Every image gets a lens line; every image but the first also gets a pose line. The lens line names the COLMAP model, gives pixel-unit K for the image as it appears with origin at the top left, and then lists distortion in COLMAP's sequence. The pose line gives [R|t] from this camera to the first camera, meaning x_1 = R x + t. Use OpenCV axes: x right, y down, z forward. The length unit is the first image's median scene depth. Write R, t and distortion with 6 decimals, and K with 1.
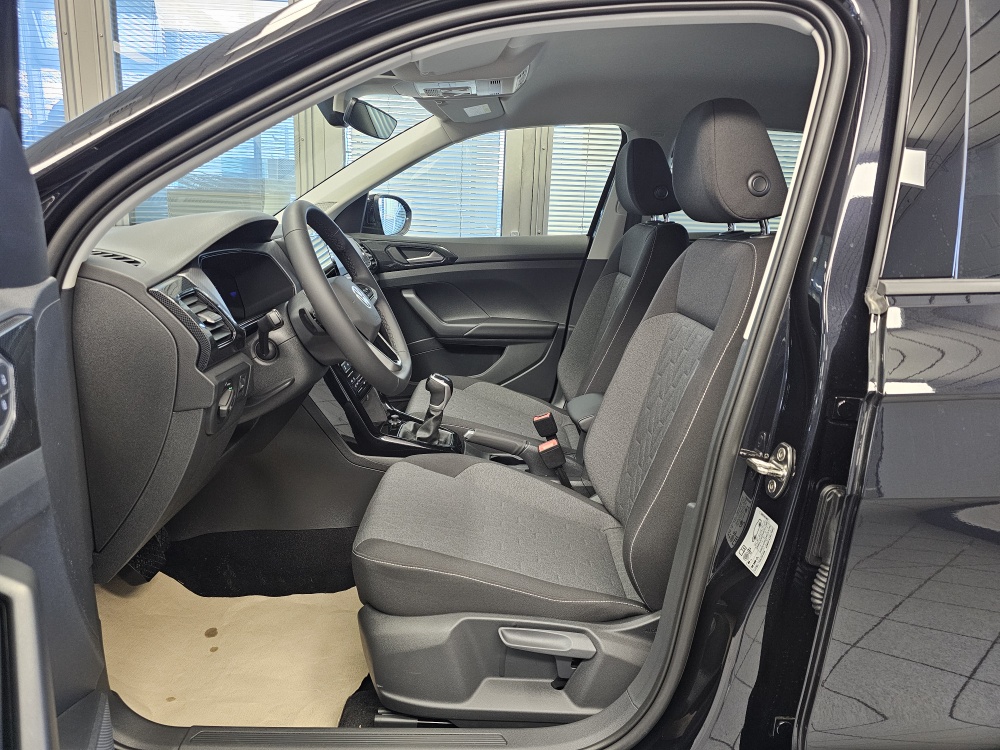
lens RADIAL K [[668.9, 0, 500.0], [0, 668.9, 375.0], [0, 0, 1]] dist [0.039713, -0.006153]
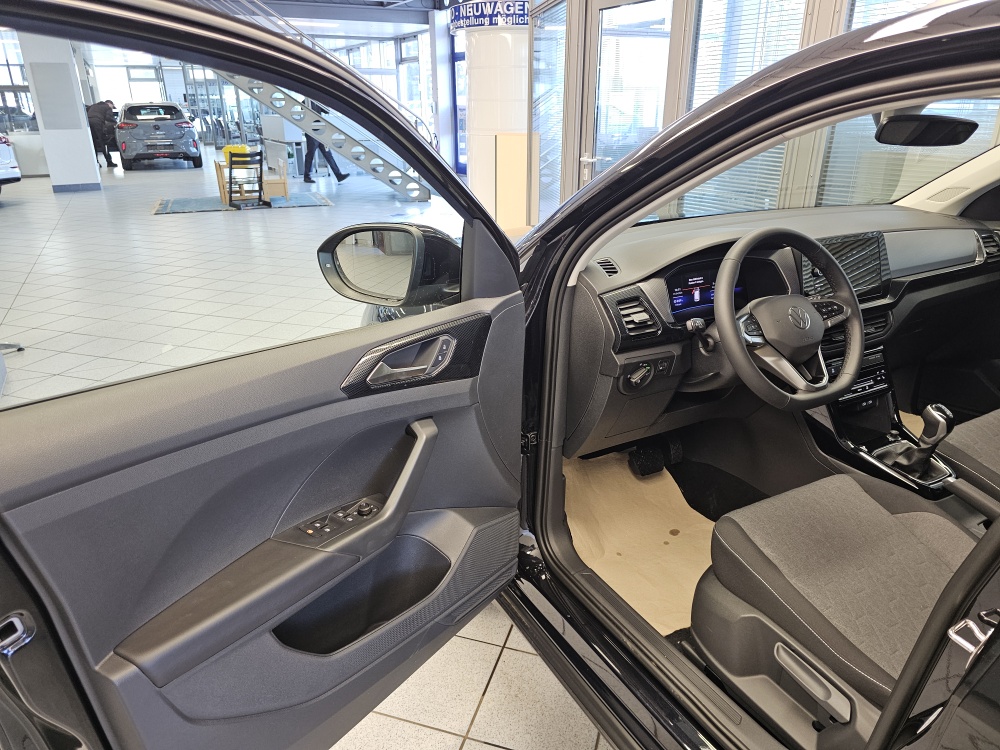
lens RADIAL K [[675.1, 0, 501.9], [0, 675.1, 368.5], [0, 0, 1]] dist [0.046195, -0.045826]
pose [[0.456812, 0.282824, -0.843406, 0.616812], [-0.187032, 0.957456, 0.219767, -0.217577], [0.869679, 0.057351, 0.490274, 0.030070]]
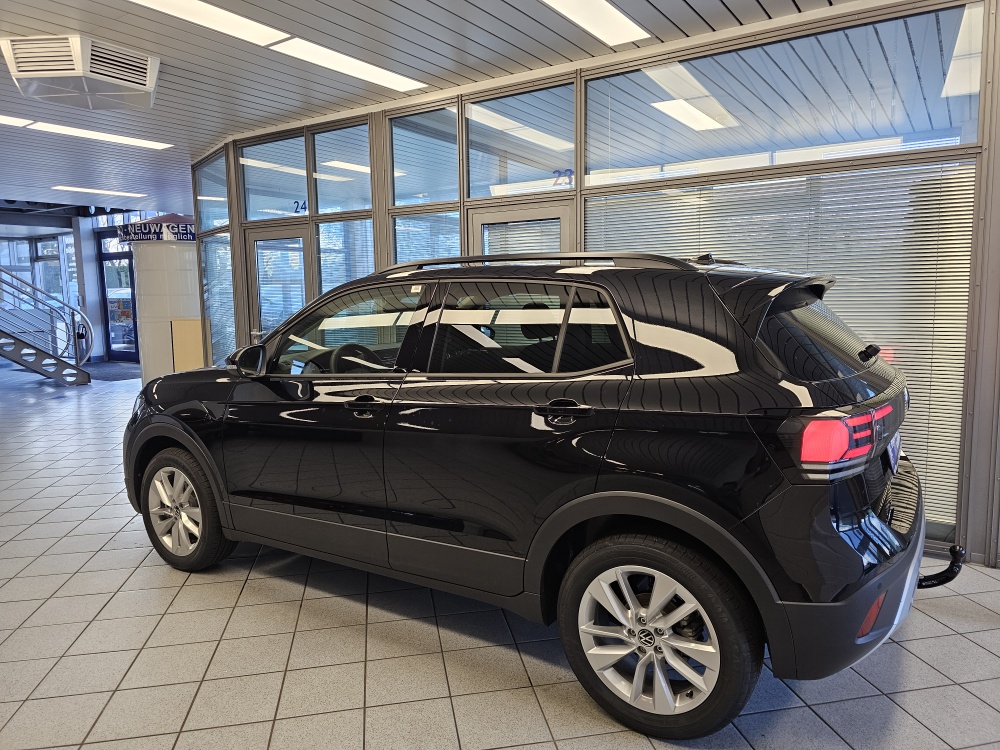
lens RADIAL K [[675.1, 0, 501.9], [0, 675.1, 368.5], [0, 0, 1]] dist [0.046195, -0.045826]
pose [[0.823431, 0.010053, -0.567328, 2.171705], [-0.081873, 0.991485, -0.101263, 0.108990], [0.561479, 0.129832, 0.817242, -1.183016]]
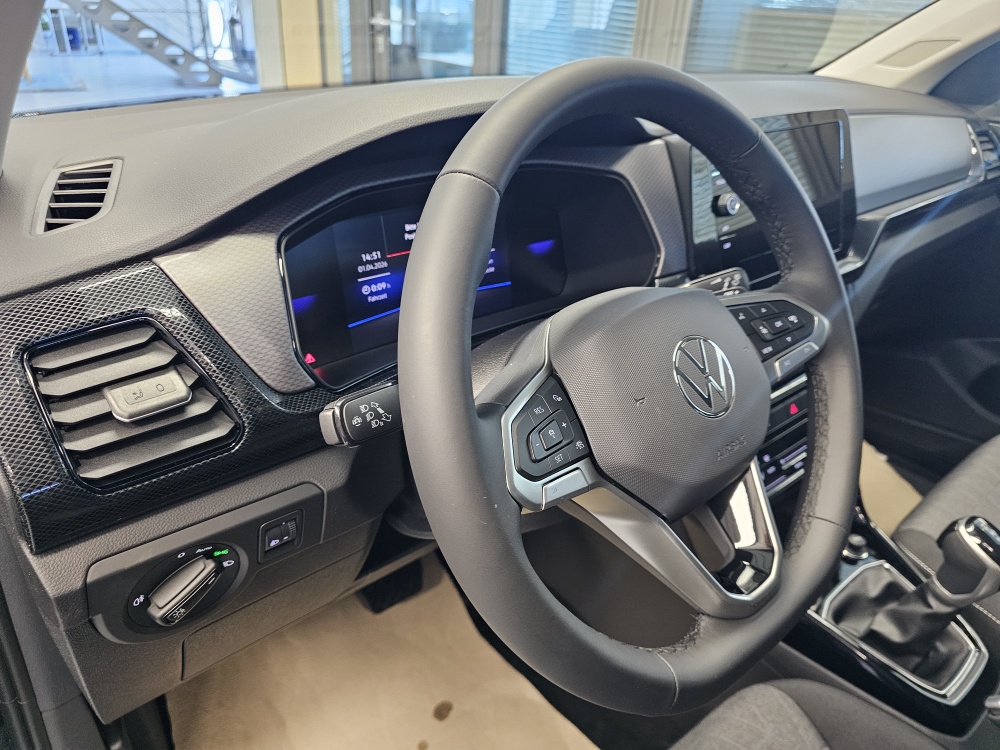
lens RADIAL K [[675.1, 0, 501.9], [0, 675.1, 368.5], [0, 0, 1]] dist [0.046195, -0.045826]
pose [[0.627060, 0.363356, -0.689034, -0.045598], [-0.205766, 0.930390, 0.303374, -0.228683], [0.751303, -0.048454, 0.658177, 0.804053]]
